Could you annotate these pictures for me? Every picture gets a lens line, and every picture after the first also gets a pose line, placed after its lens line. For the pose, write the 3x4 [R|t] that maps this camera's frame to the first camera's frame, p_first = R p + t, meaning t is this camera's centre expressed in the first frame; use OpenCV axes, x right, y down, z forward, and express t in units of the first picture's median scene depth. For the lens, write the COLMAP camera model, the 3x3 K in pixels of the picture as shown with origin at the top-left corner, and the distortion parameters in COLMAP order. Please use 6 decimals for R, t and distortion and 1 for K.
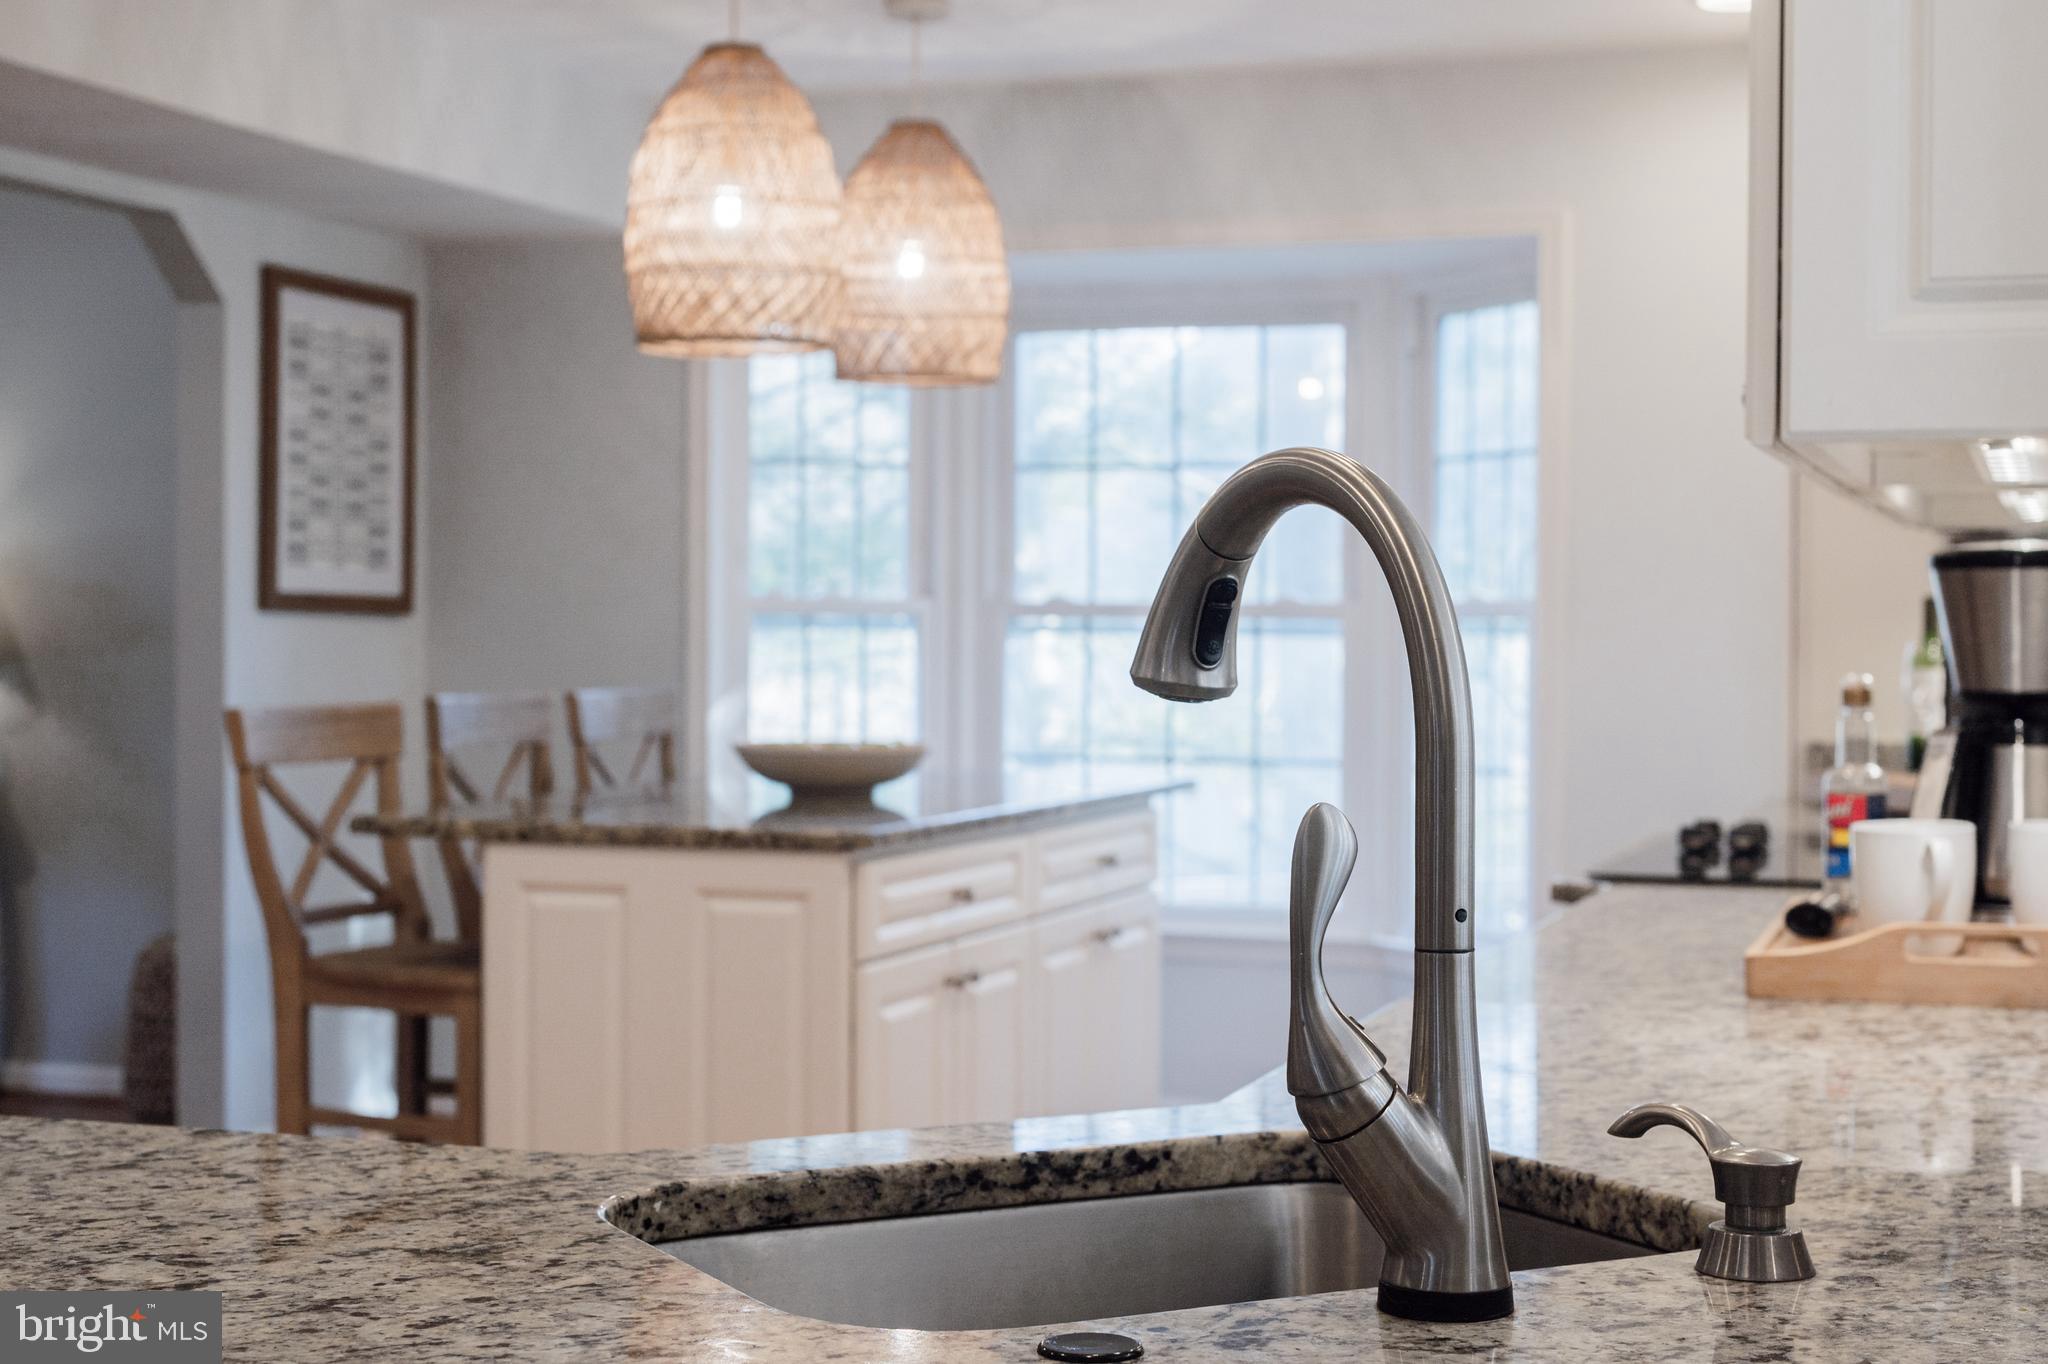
lens RADIAL K [[3050.8, 0, 1015.8], [0, 3050.8, 674.3], [0, 0, 1]] dist [0.031437, 0.000000]
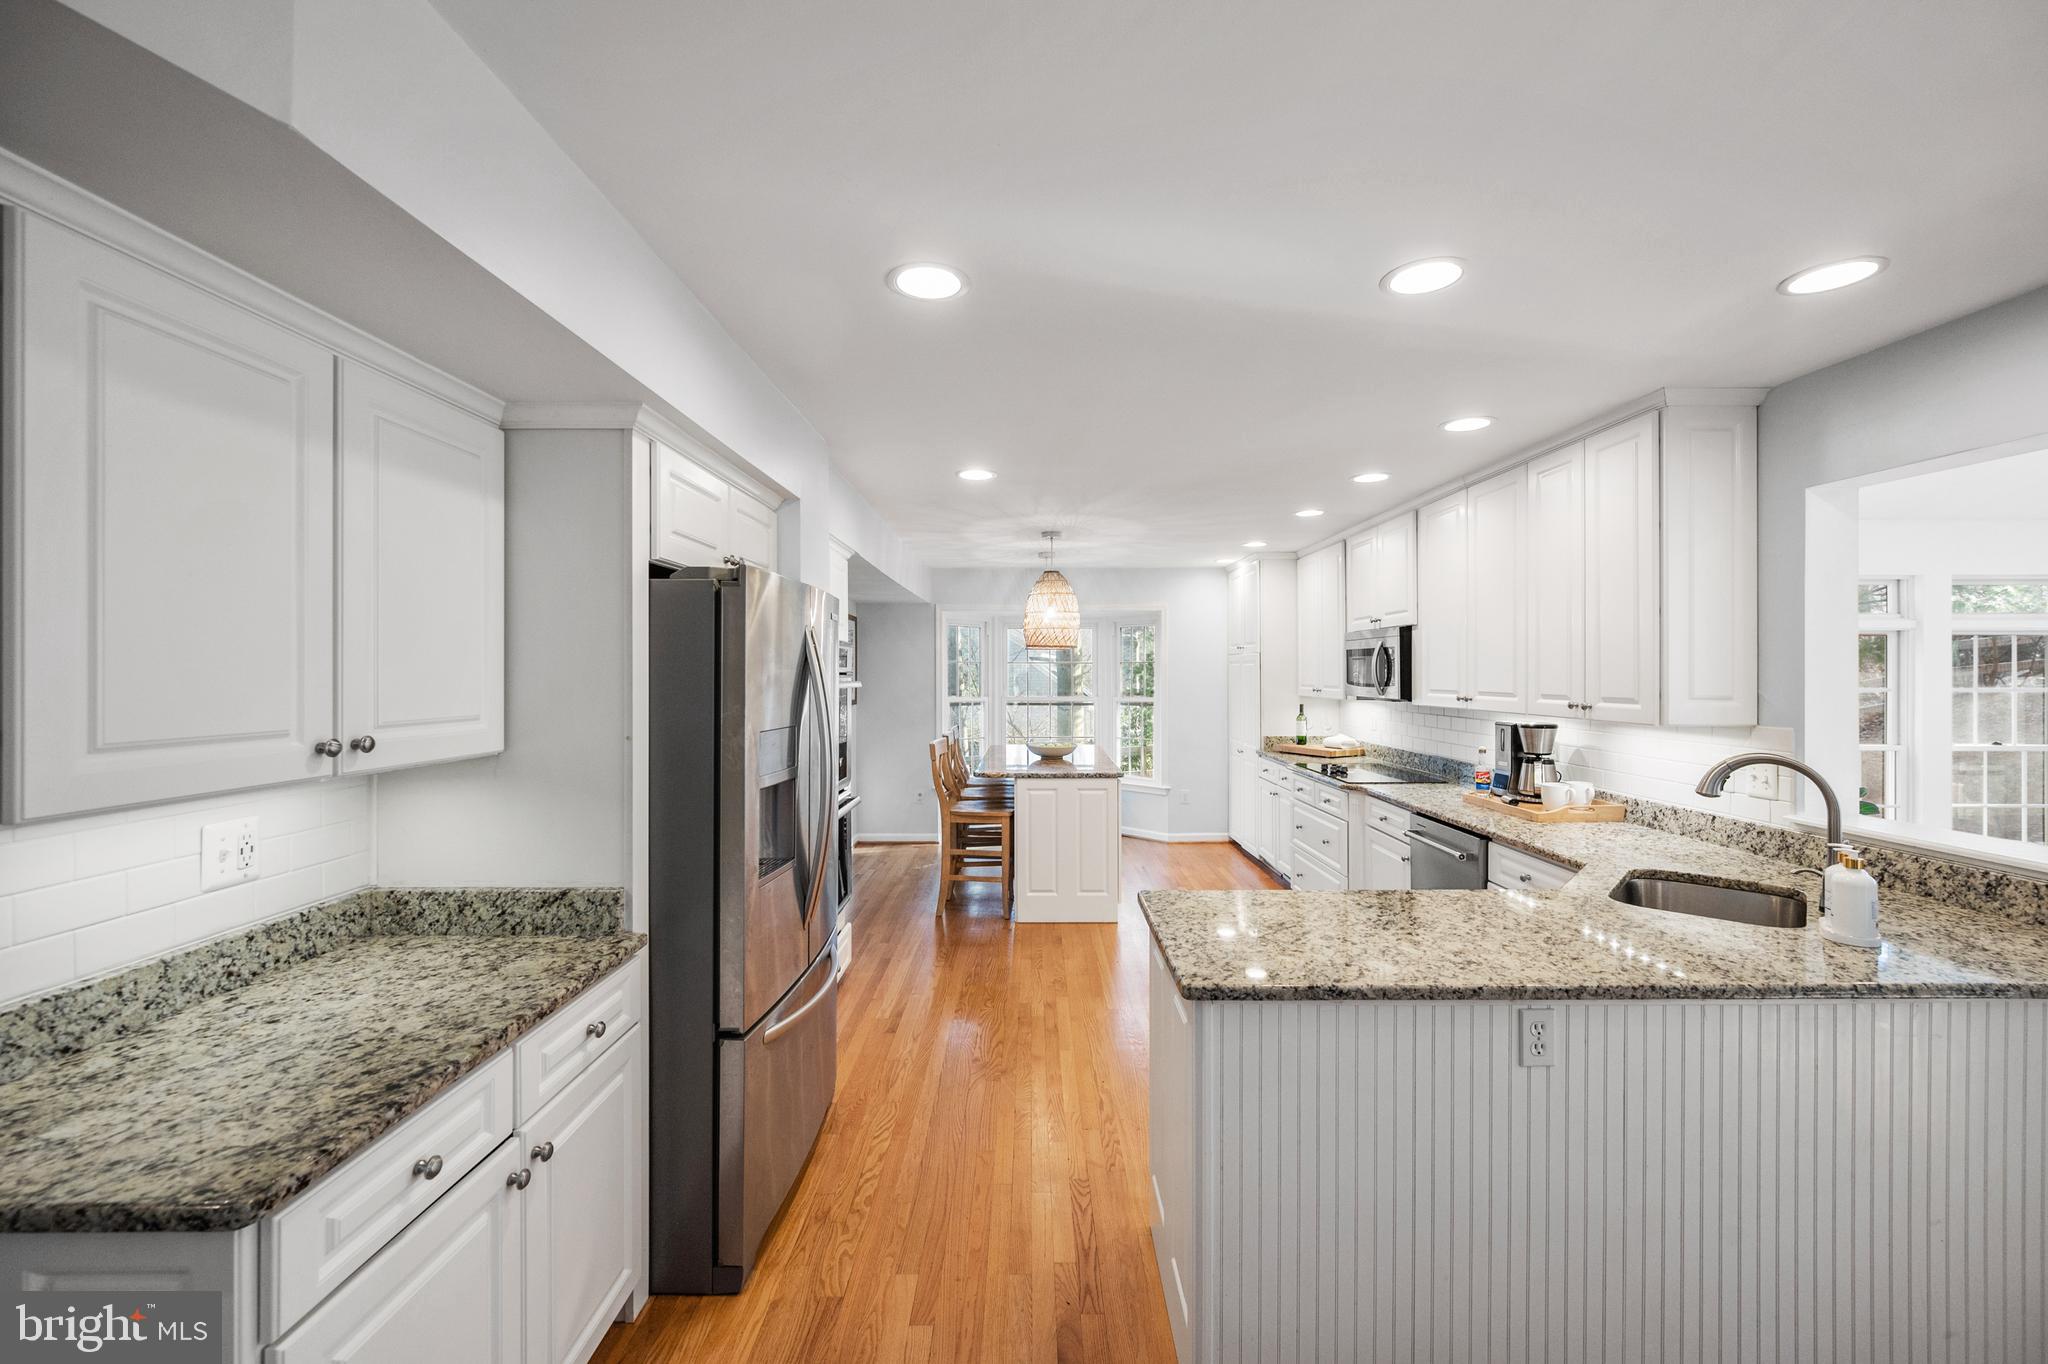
lens RADIAL K [[823.7, 0, 1013.9], [0, 823.7, 670.0], [0, 0, 1]] dist [0.000082, 0.000376]
pose [[0.941386, -0.003933, 0.337310, -0.487157], [0.009017, 0.999868, -0.013506, -0.063436], [-0.337212, 0.015756, 0.941297, 0.024213]]
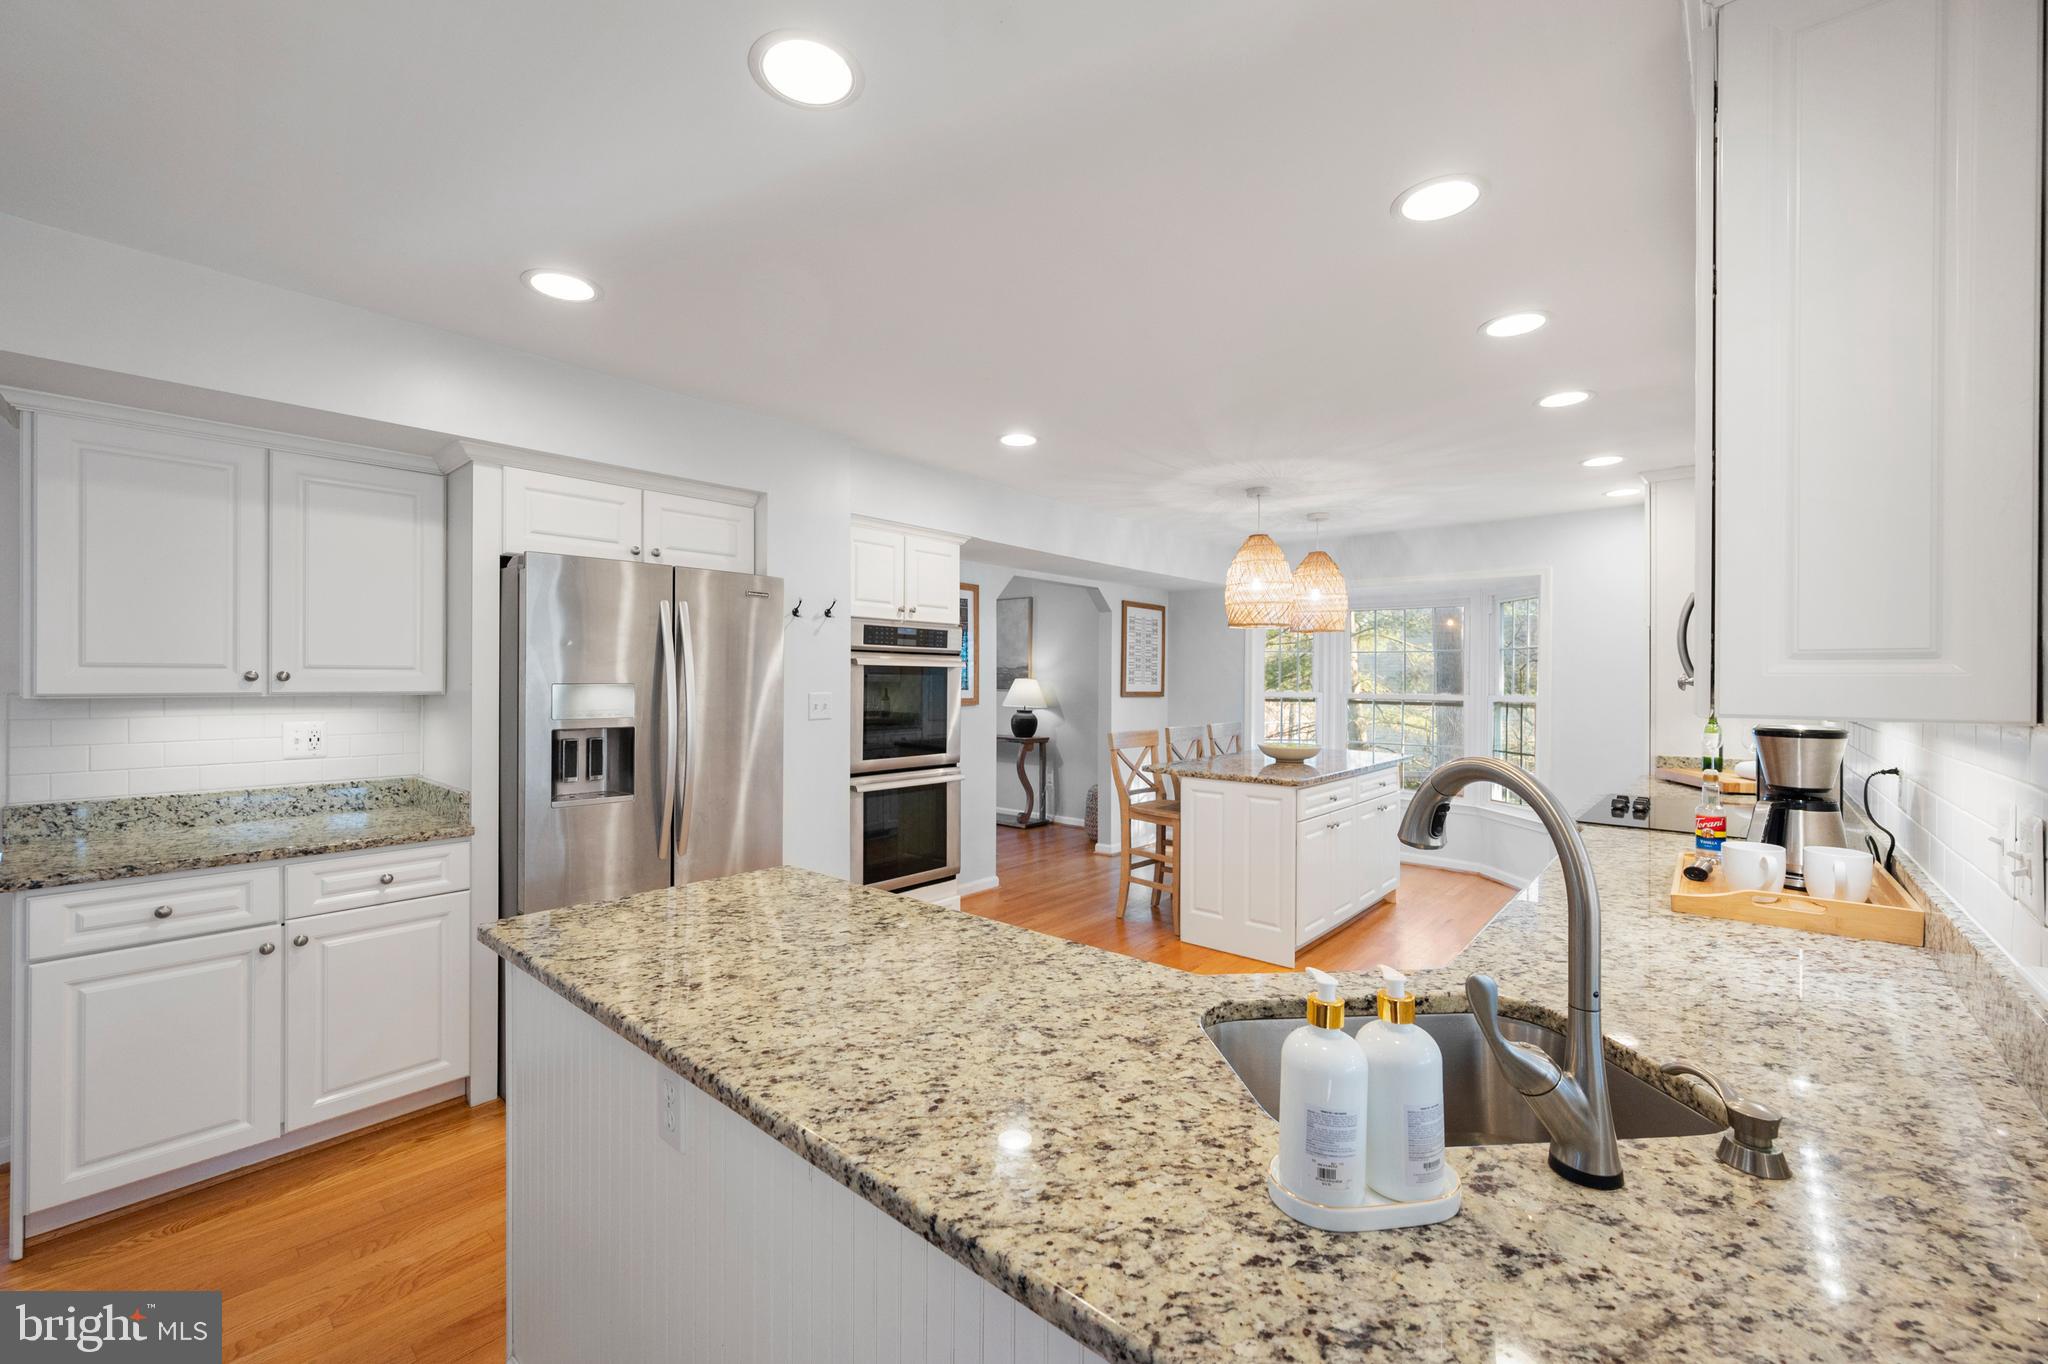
lens RADIAL K [[823.7, 0, 1017.3], [0, 823.7, 678.3], [0, 0, 1]] dist [0.000082, 0.000376]
pose [[0.928687, 0.000262, -0.370865, -0.004881], [-0.005839, 0.999886, -0.013914, -0.037122], [0.370819, 0.015087, 0.928582, 0.083473]]
